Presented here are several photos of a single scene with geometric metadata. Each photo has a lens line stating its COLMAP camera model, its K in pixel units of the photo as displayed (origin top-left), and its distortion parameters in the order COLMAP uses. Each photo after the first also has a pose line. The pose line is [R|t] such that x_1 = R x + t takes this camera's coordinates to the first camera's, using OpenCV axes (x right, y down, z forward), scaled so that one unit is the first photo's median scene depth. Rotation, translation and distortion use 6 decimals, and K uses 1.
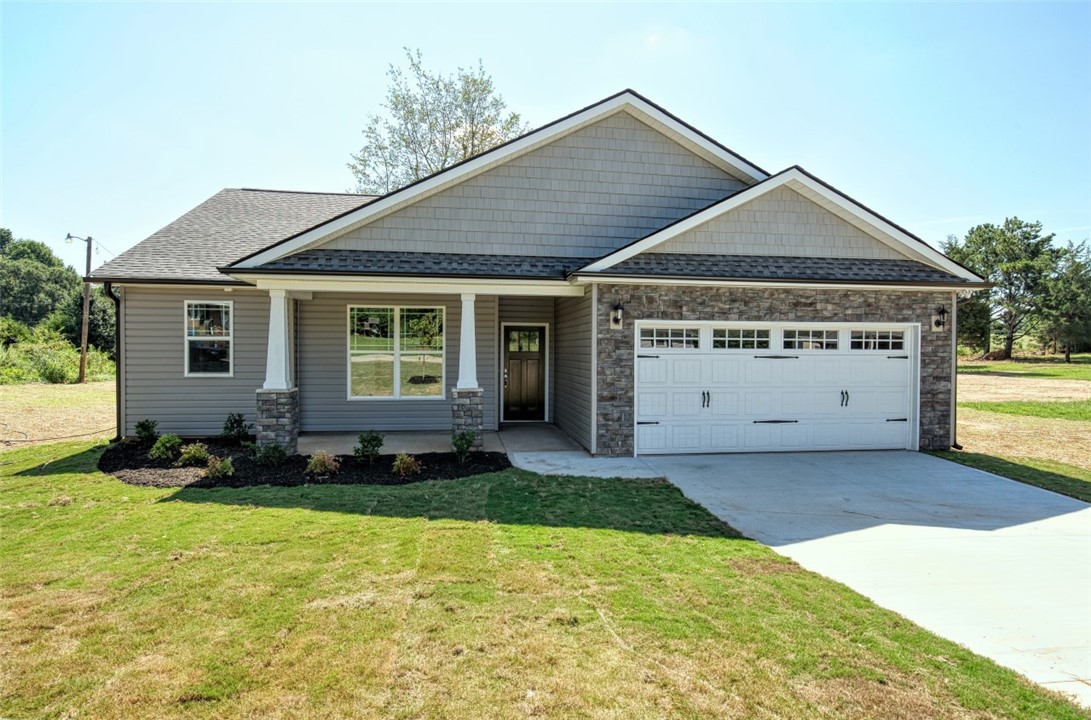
lens RADIAL K [[588.1, 0, 542.4], [0, 588.1, 361.2], [0, 0, 1]] dist [-0.000514, -0.000795]
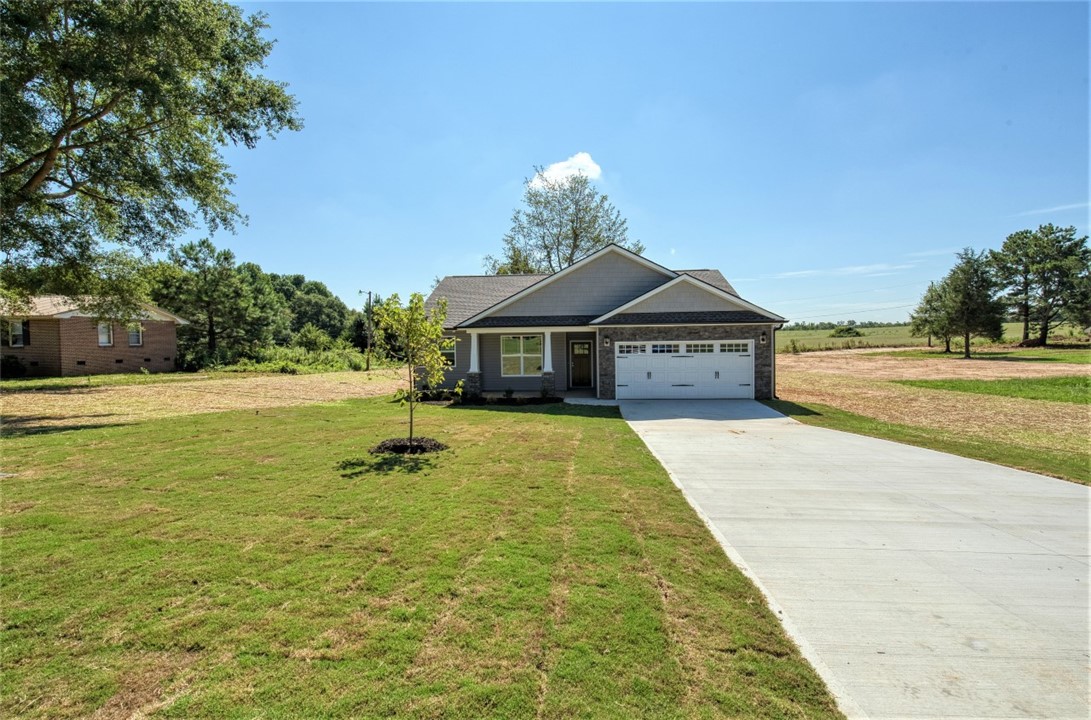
lens RADIAL K [[466.6, 0, 545.5], [0, 466.6, 360.0], [0, 0, 1]] dist [0.004027, -0.000201]
pose [[0.971120, -0.011648, -0.238307, 0.312412], [0.015567, 0.999773, 0.014570, -0.027392], [0.238083, -0.017859, 0.971081, -0.839946]]
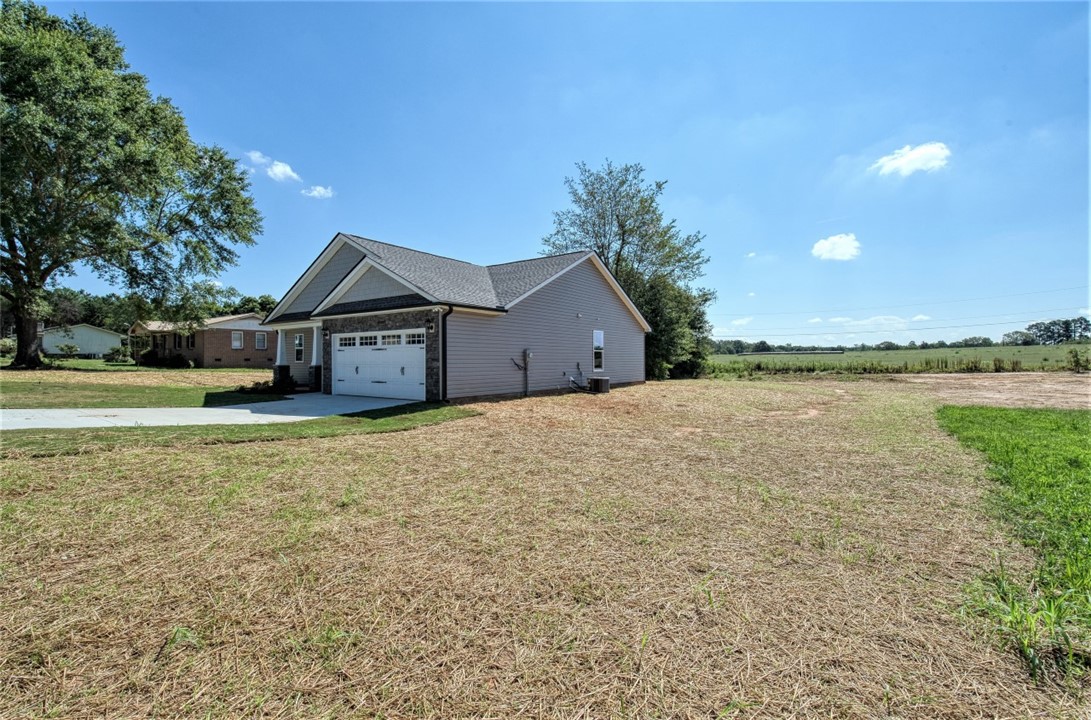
lens RADIAL K [[468.6, 0, 546.8], [0, 468.6, 364.2], [0, 0, 1]] dist [-0.004100, -0.000168]
pose [[0.729706, -0.002817, -0.683756, 1.868928], [-0.005372, 0.999937, -0.009853, 0.054342], [0.683740, 0.010863, 0.729645, 0.237845]]
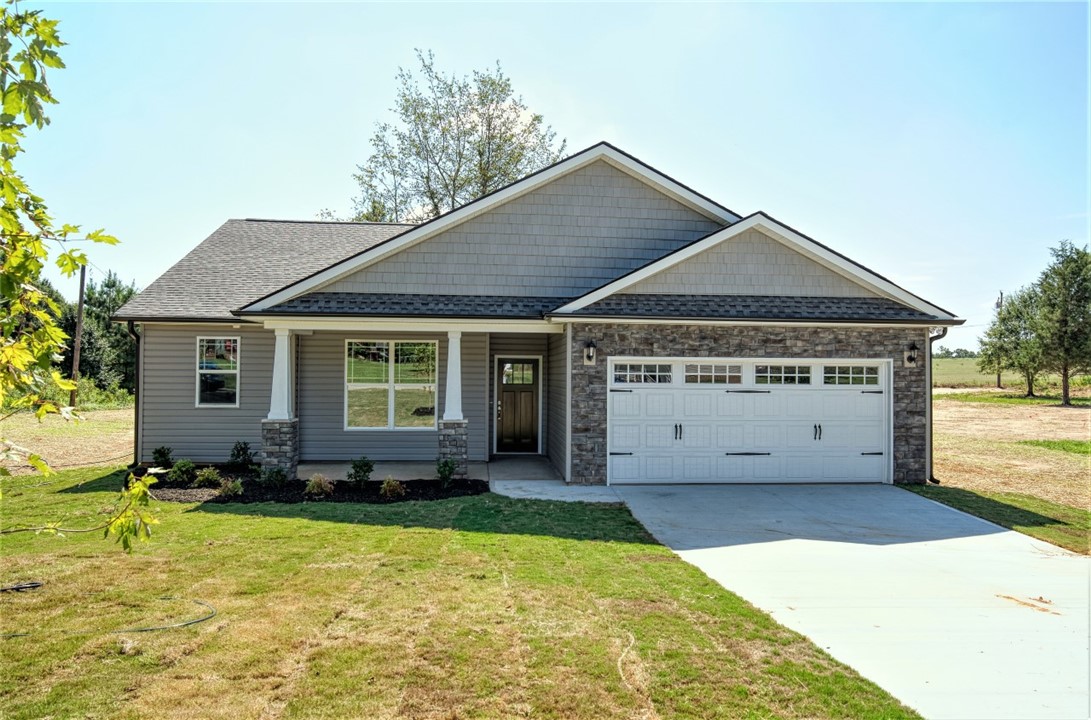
lens RADIAL K [[722.5, 0, 541.9], [0, 722.5, 363.6], [0, 0, 1]] dist [-0.003739, 0.002848]
pose [[0.997823, 0.001395, -0.065935, 0.117397], [-0.003681, 0.999396, -0.034549, -0.010850], [0.065847, 0.034716, 0.997226, -0.296270]]
